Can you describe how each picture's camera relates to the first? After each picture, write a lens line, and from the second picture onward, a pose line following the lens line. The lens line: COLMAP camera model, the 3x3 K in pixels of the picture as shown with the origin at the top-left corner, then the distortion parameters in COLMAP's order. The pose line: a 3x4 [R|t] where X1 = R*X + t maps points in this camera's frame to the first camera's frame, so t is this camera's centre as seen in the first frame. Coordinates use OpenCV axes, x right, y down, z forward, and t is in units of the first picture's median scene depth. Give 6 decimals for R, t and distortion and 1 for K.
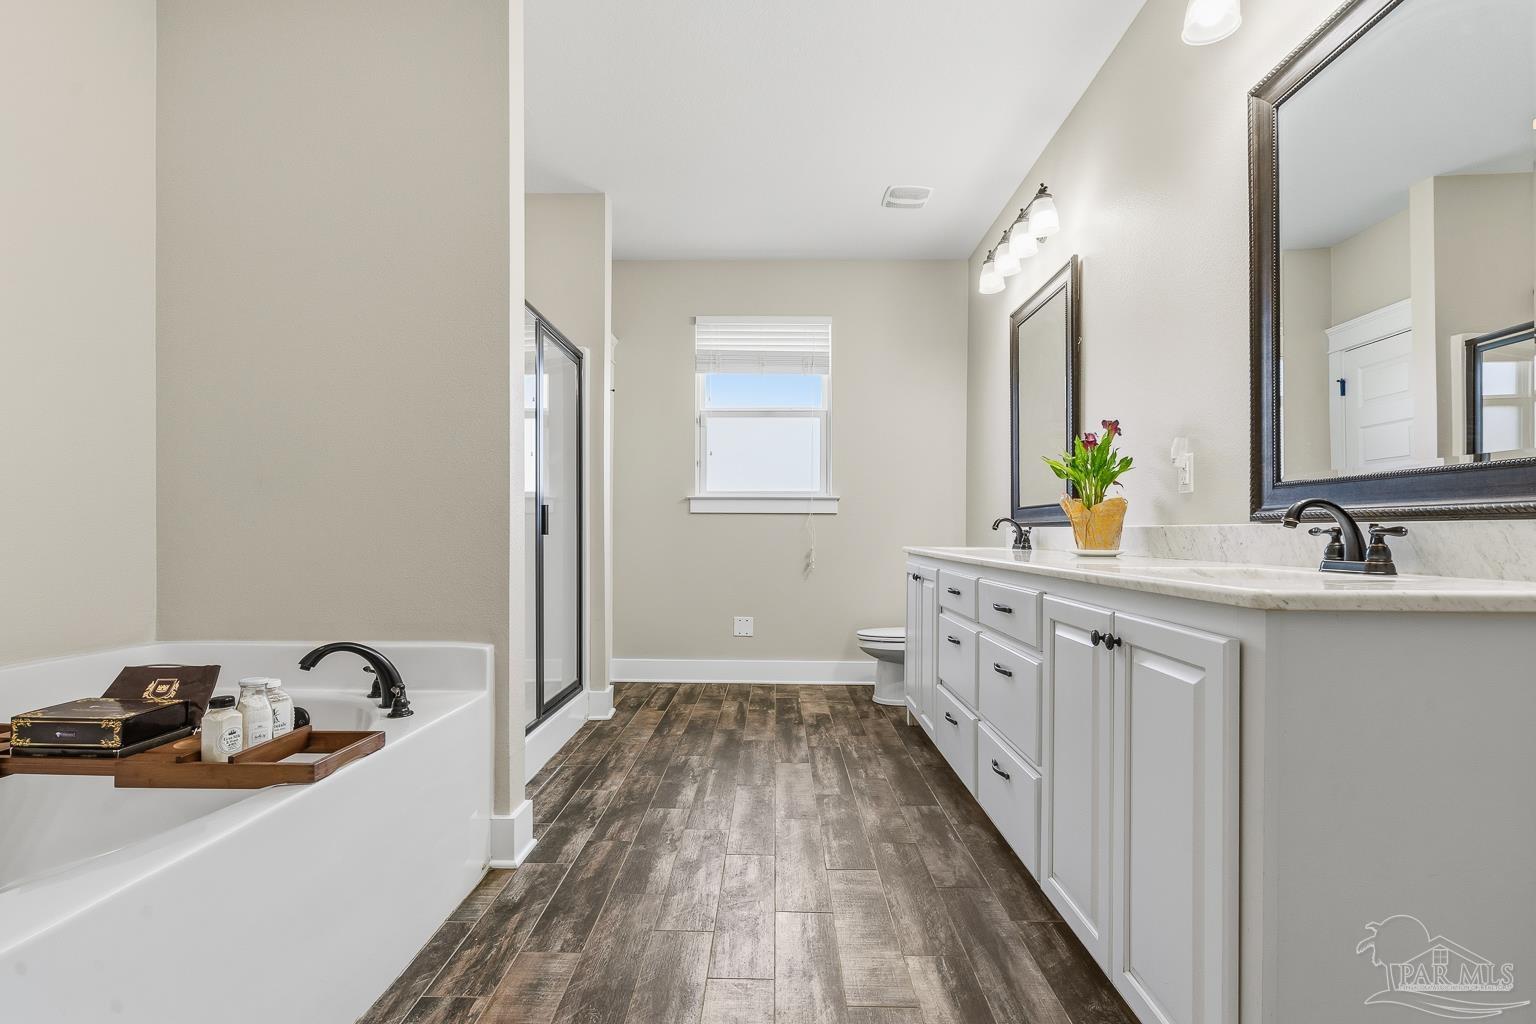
lens RADIAL K [[699.0, 0, 760.5], [0, 699.0, 523.7], [0, 0, 1]] dist [-0.007289, 0.003195]
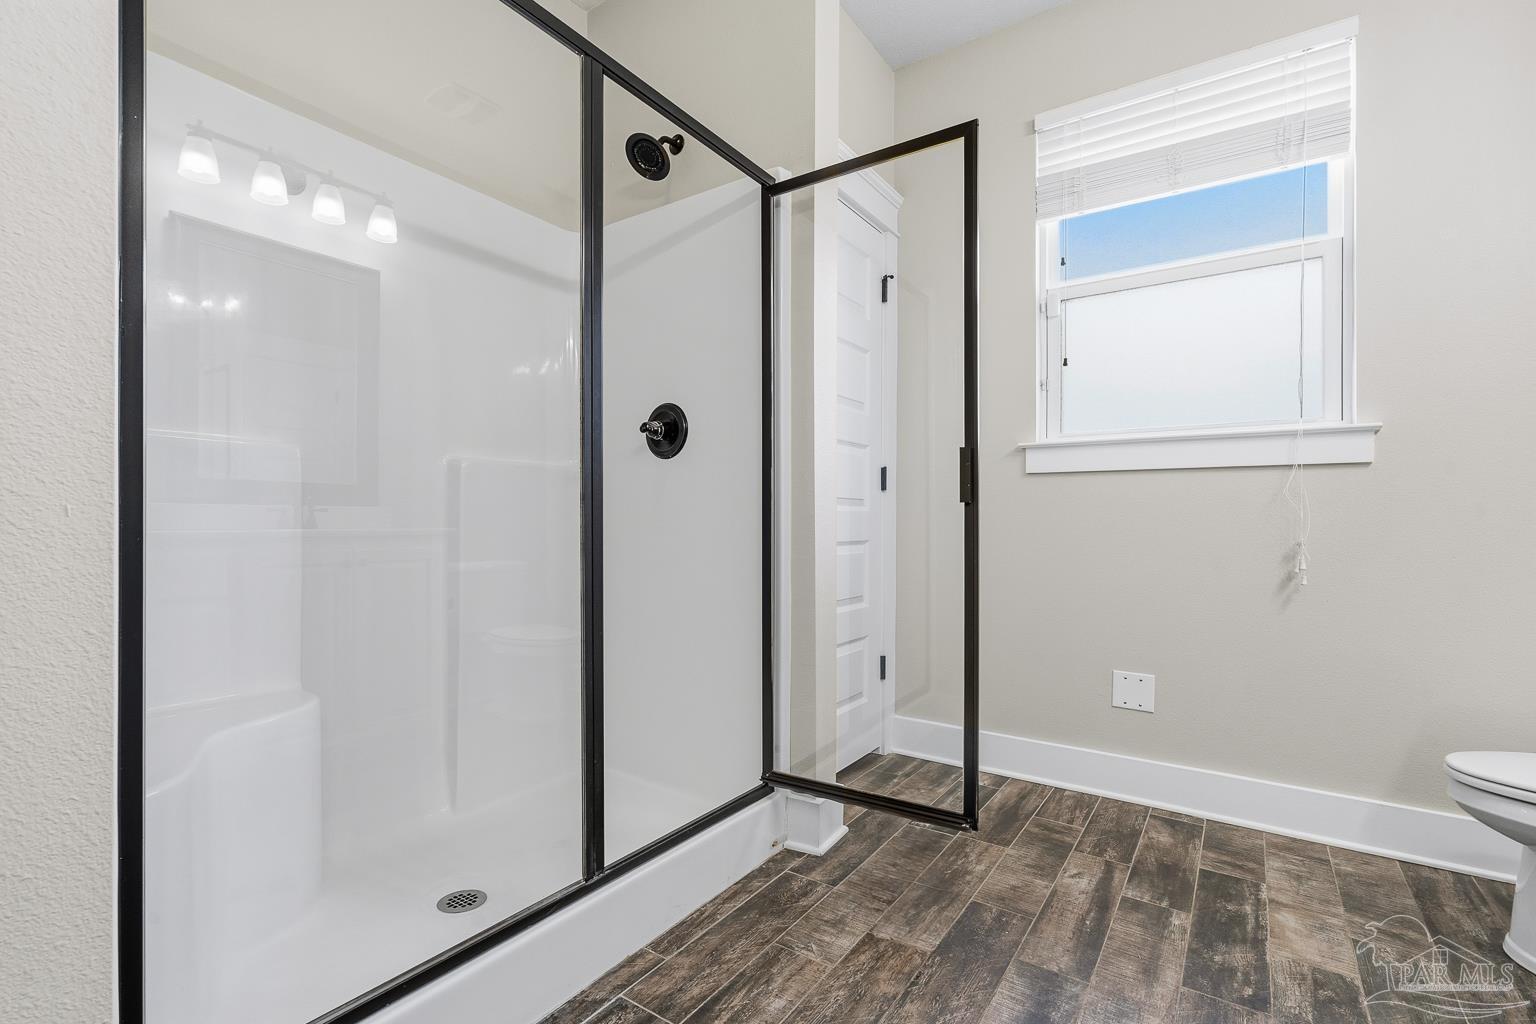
lens RADIAL K [[699.0, 0, 758.5], [0, 699.0, 520.7], [0, 0, 1]] dist [-0.007289, 0.003195]
pose [[0.829340, -0.001684, -0.558741, 0.039266], [0.007847, 0.999932, 0.008635, 0.018215], [0.558689, -0.011546, 0.829297, 0.493625]]
